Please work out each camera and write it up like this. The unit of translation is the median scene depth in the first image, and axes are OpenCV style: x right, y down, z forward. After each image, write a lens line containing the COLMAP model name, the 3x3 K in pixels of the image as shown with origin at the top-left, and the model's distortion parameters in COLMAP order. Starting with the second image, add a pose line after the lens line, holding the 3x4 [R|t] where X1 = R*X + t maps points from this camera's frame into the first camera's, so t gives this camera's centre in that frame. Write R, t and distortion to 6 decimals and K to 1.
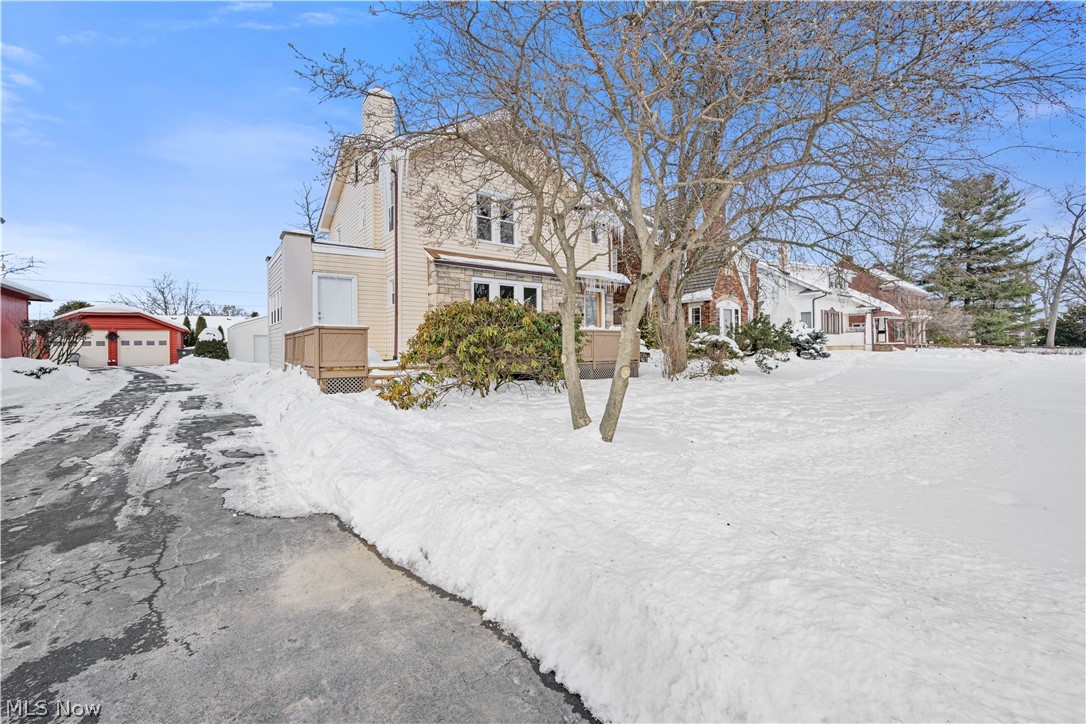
lens RADIAL K [[427.0, 0, 539.0], [0, 427.0, 350.4], [0, 0, 1]] dist [-0.002880, 0.000161]
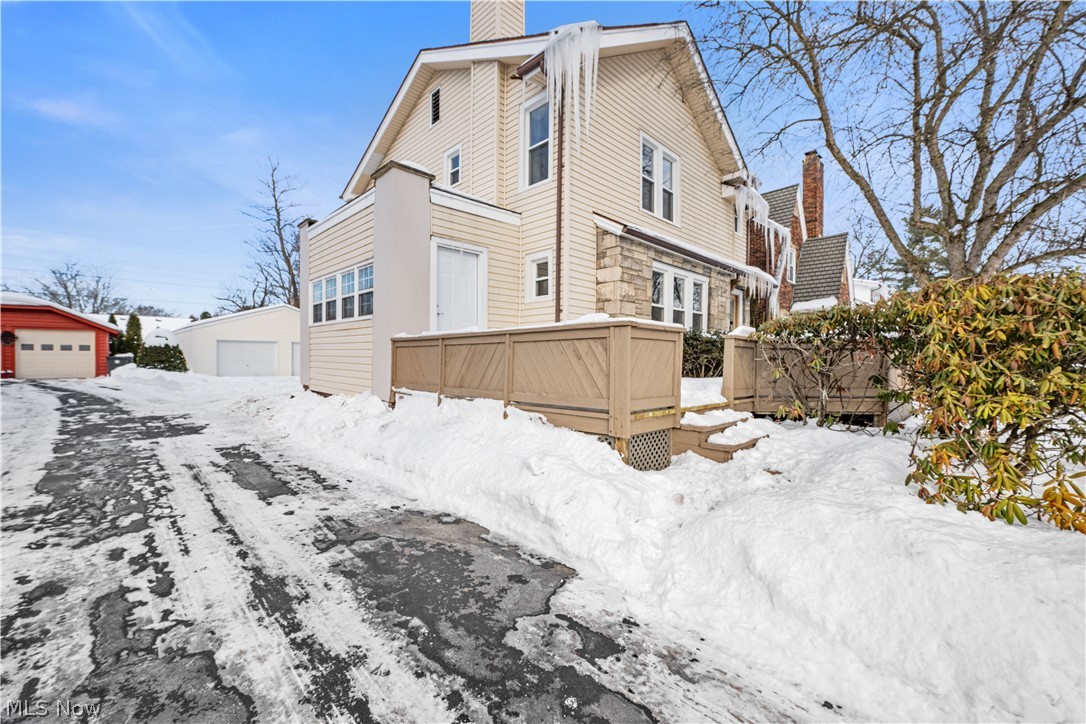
lens RADIAL K [[427.0, 0, 543.3], [0, 427.0, 369.0], [0, 0, 1]] dist [-0.002880, 0.000161]
pose [[0.991331, 0.012964, 0.130746, -0.282636], [-0.015022, 0.999778, 0.014763, -0.005532], [-0.130525, -0.016599, 0.991306, 0.239556]]
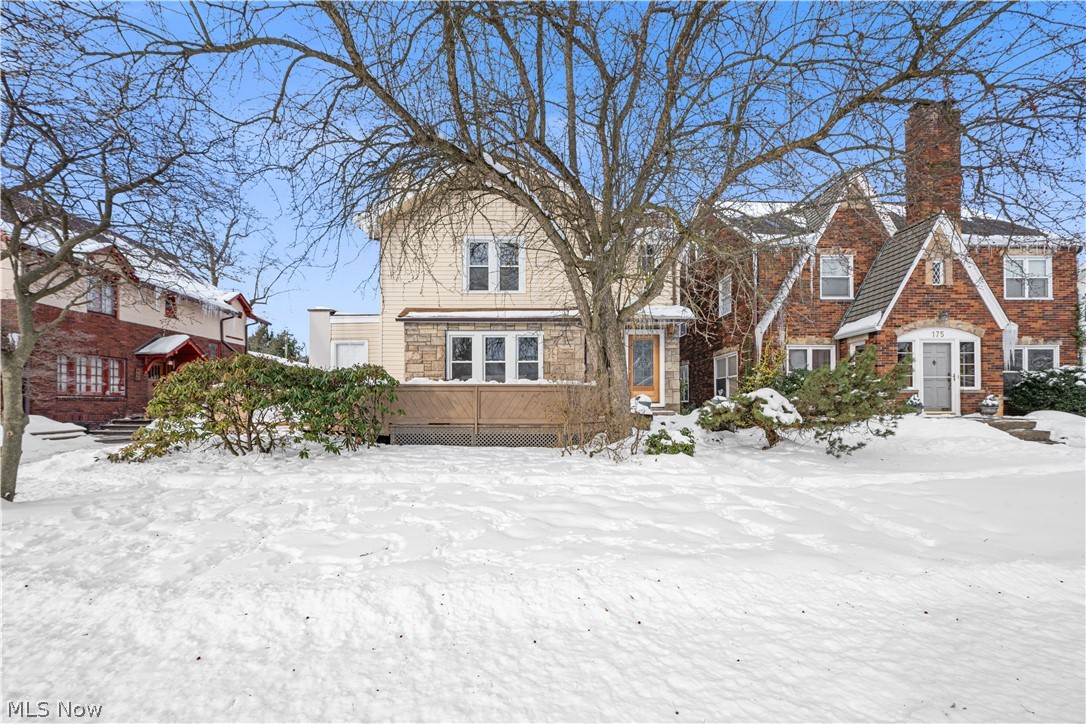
lens RADIAL K [[427.0, 0, 533.3], [0, 427.0, 400.6], [0, 0, 1]] dist [-0.002880, 0.000161]
pose [[0.820709, -0.001029, -0.571346, 0.377436], [-0.007270, 0.999899, -0.012244, -0.004673], [0.571300, 0.014202, 0.820618, 0.222696]]
